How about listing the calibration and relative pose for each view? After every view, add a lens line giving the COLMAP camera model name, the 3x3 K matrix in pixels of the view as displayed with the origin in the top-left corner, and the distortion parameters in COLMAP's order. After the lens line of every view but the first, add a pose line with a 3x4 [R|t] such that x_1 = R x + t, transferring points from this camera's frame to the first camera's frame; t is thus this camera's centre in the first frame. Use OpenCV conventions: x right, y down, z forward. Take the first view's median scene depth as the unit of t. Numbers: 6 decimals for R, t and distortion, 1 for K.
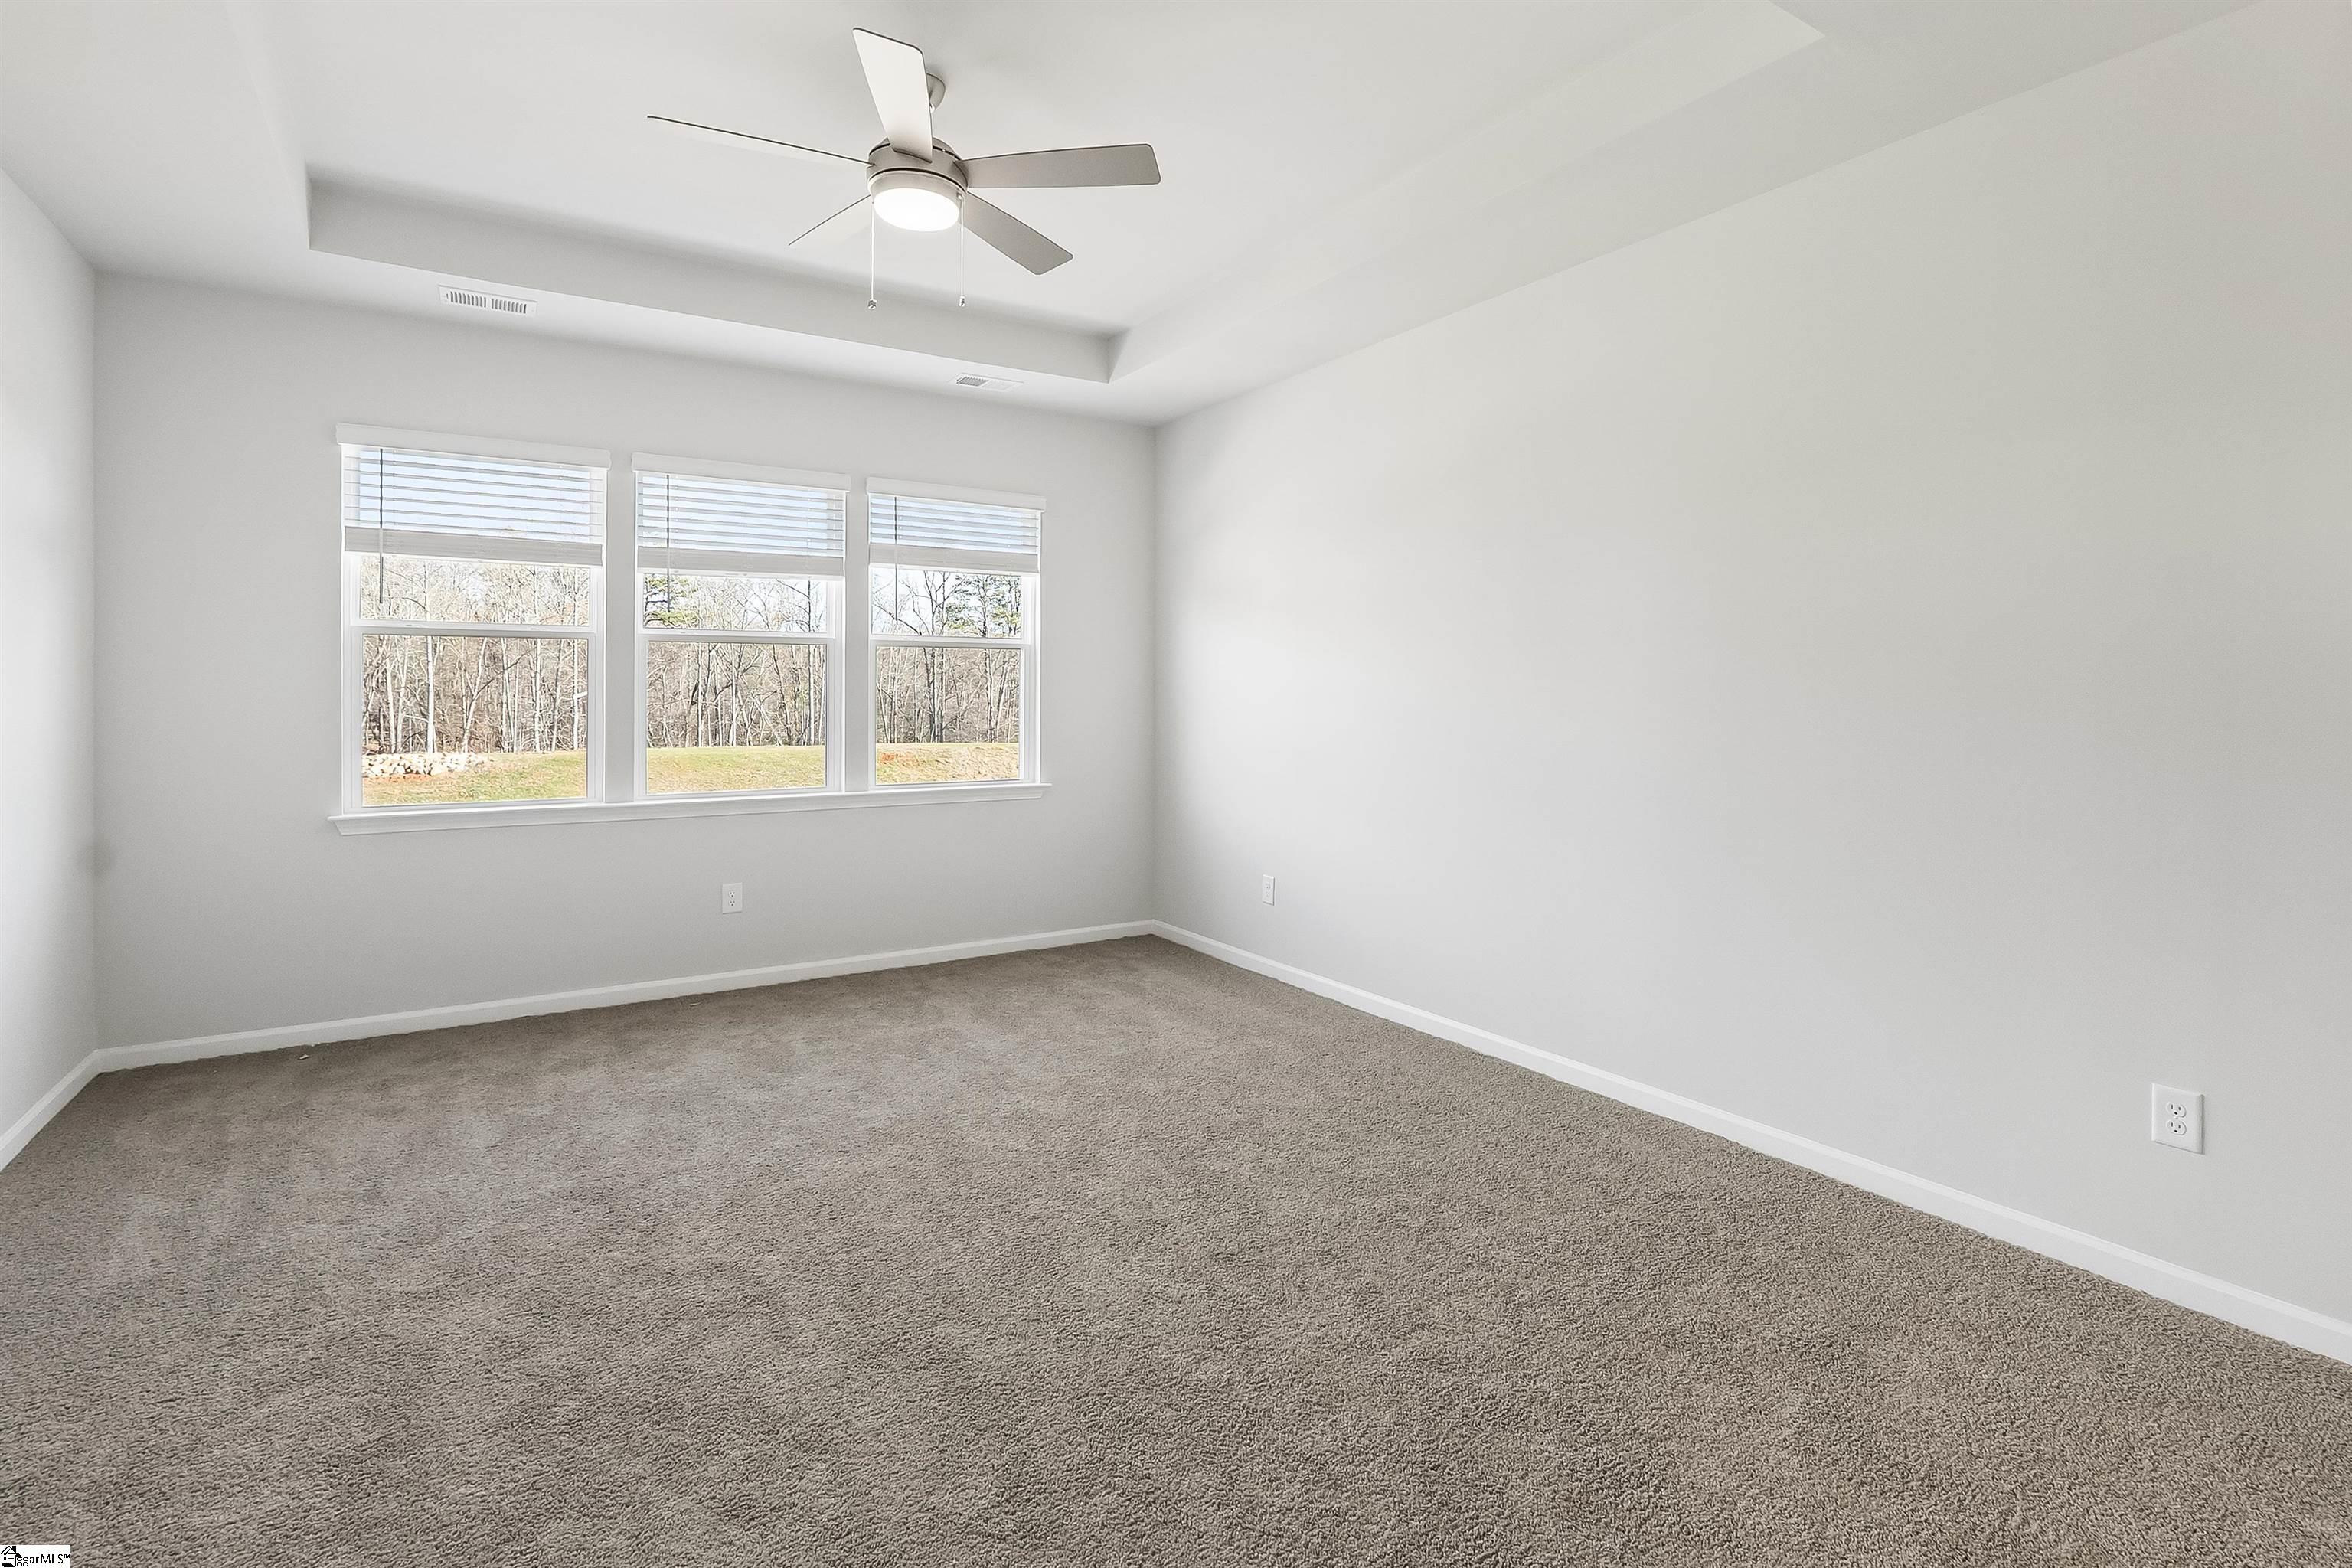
lens RADIAL K [[1090.6, 0, 1149.4], [0, 1090.6, 693.1], [0, 0, 1]] dist [-0.004623, 0.000224]
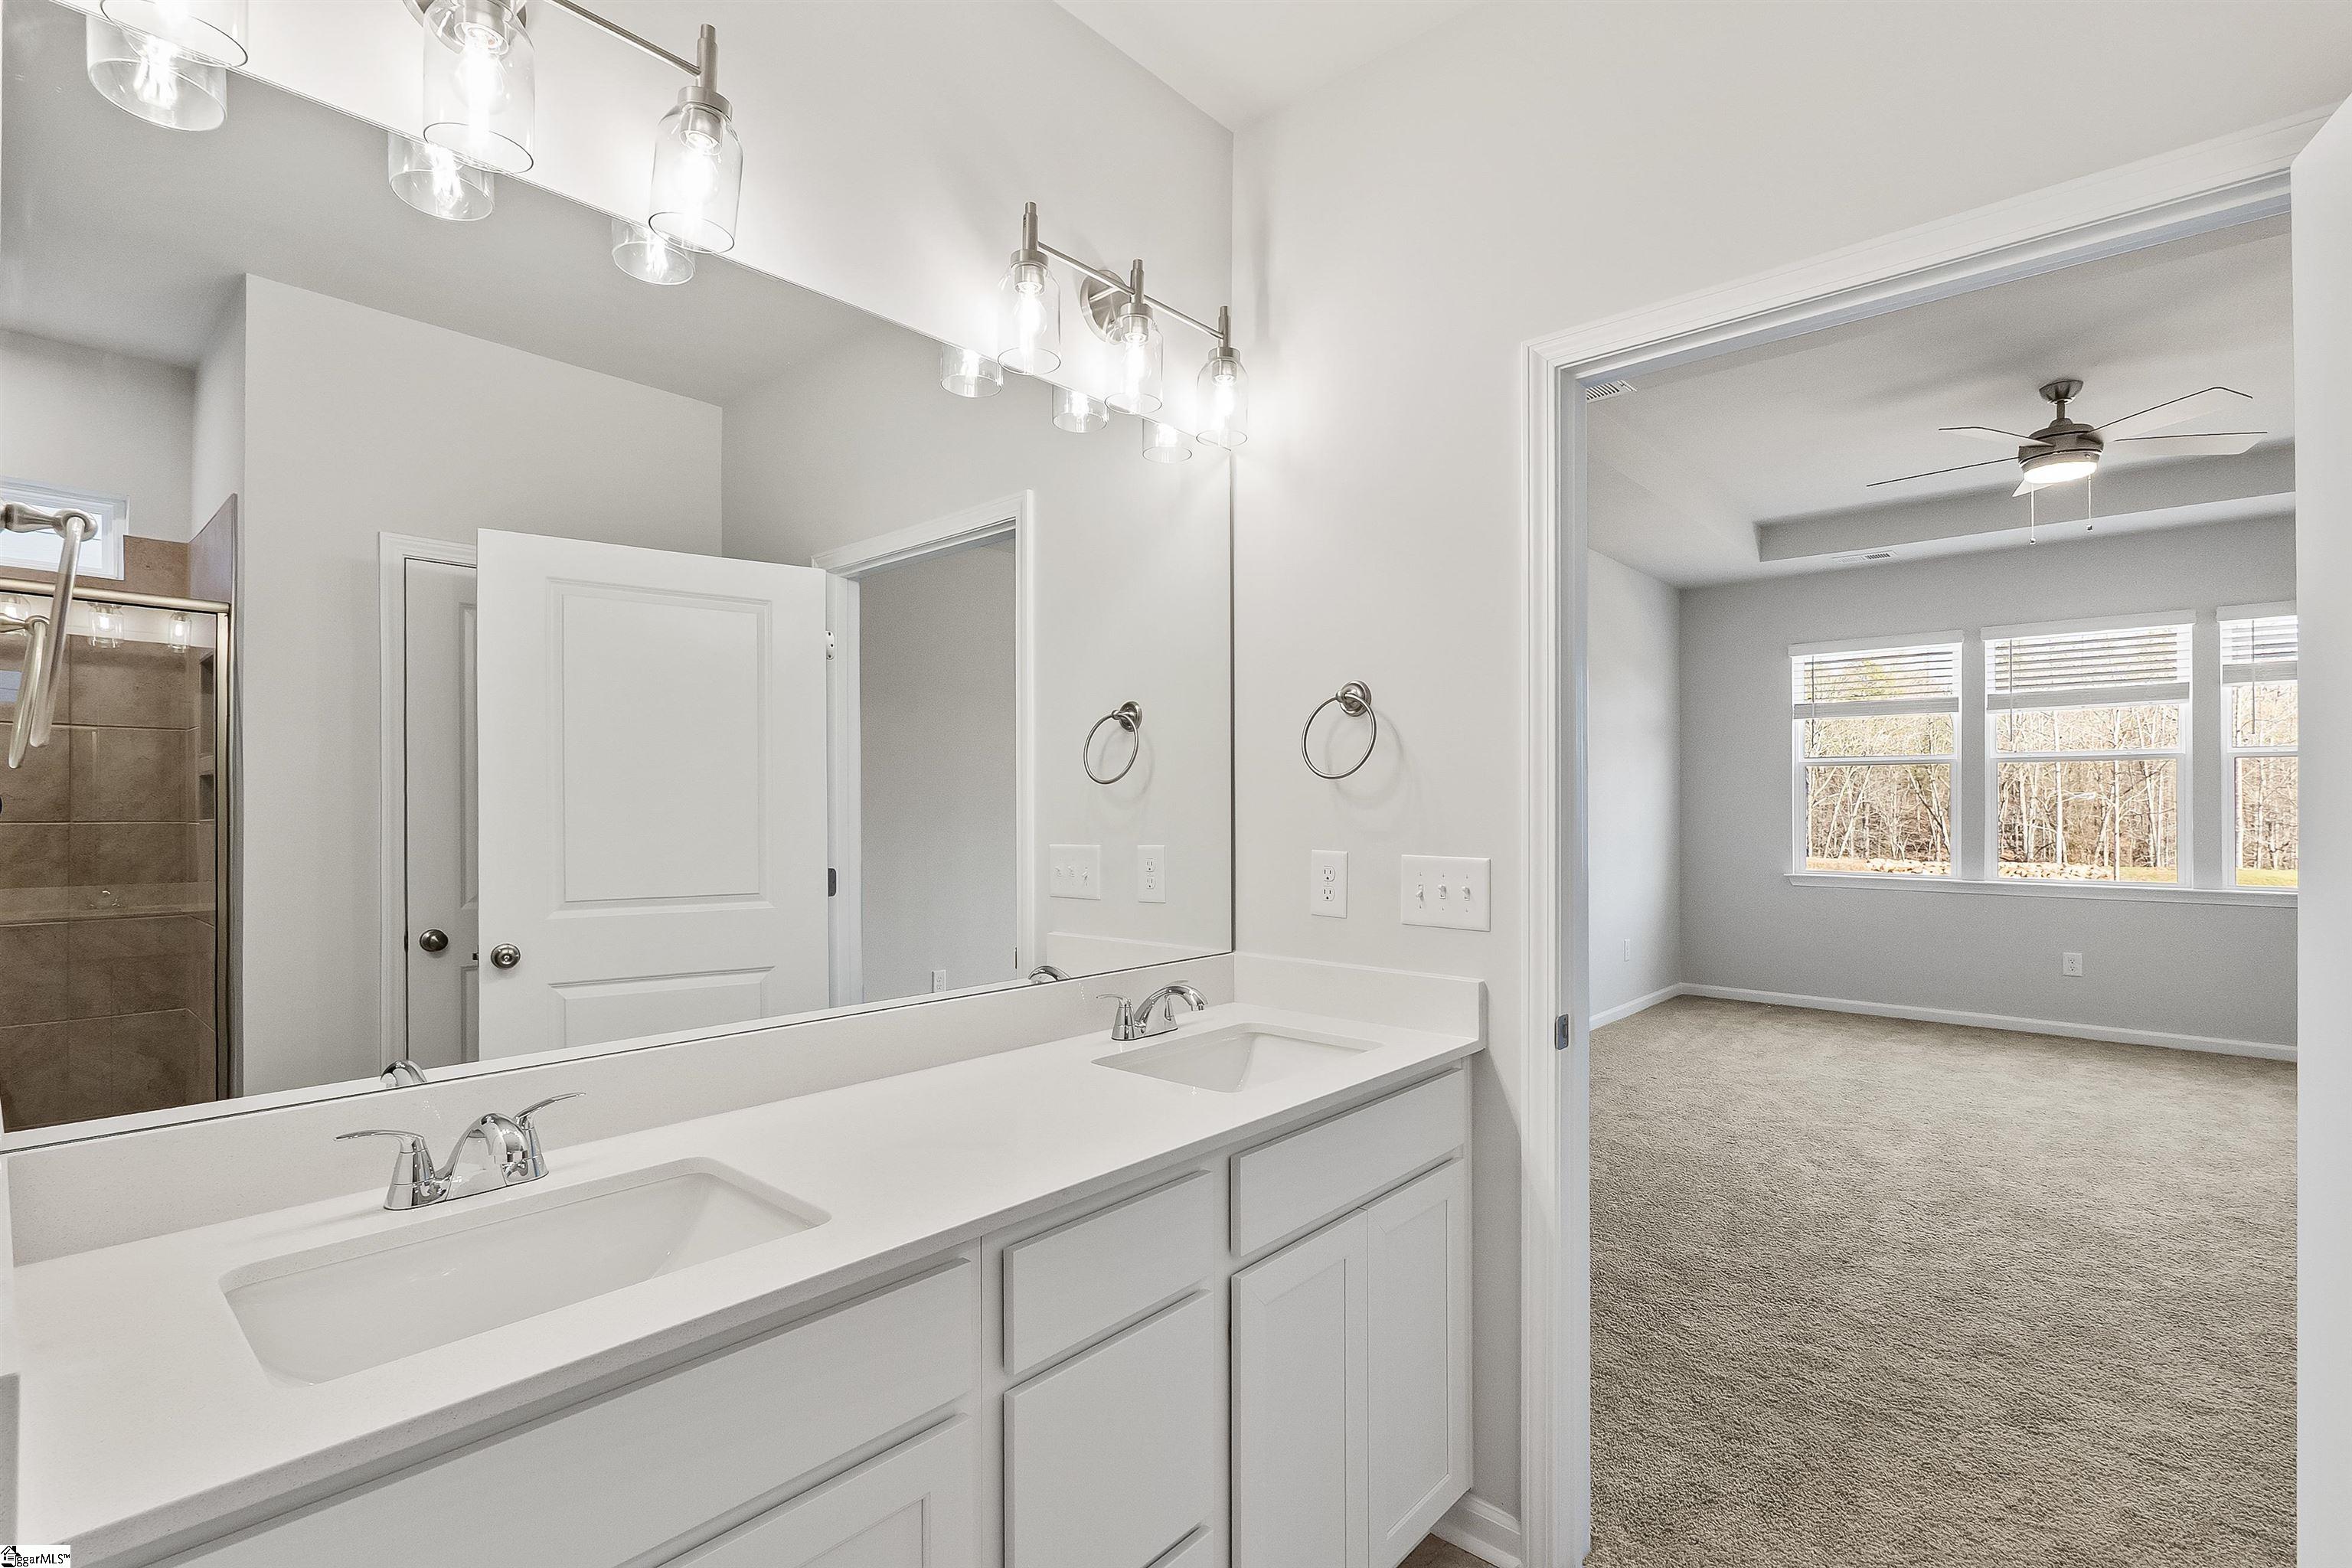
lens RADIAL K [[1090.6, 0, 1163.9], [0, 1090.6, 800.1], [0, 0, 1]] dist [-0.004623, 0.000224]
pose [[0.266755, -0.005526, -0.963749, 0.571410], [0.001774, 0.999985, -0.005243, 0.002840], [0.963763, -0.000311, 0.266761, -0.360965]]
